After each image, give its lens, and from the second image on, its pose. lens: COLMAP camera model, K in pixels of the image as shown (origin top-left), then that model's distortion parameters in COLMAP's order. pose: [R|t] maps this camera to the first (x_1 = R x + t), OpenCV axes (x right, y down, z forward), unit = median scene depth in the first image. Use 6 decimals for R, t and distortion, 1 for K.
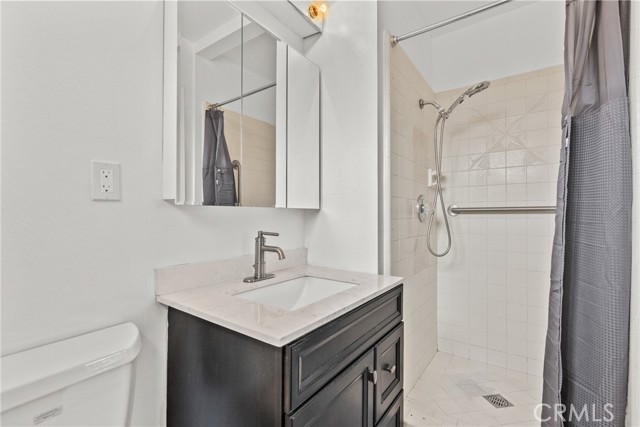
lens RADIAL K [[290.6, 0, 320.4], [0, 290.6, 216.1], [0, 0, 1]] dist [-0.000919, -0.000047]
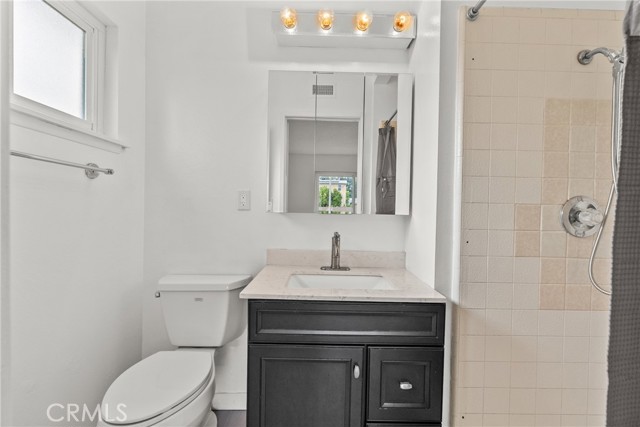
lens RADIAL K [[290.6, 0, 320.4], [0, 290.6, 216.1], [0, 0, 1]] dist [-0.000919, -0.000047]
pose [[0.581490, 0.021026, -0.813282, 0.786300], [-0.021357, 0.999716, 0.010576, -0.030278], [0.813273, 0.011219, 0.581774, 0.196318]]
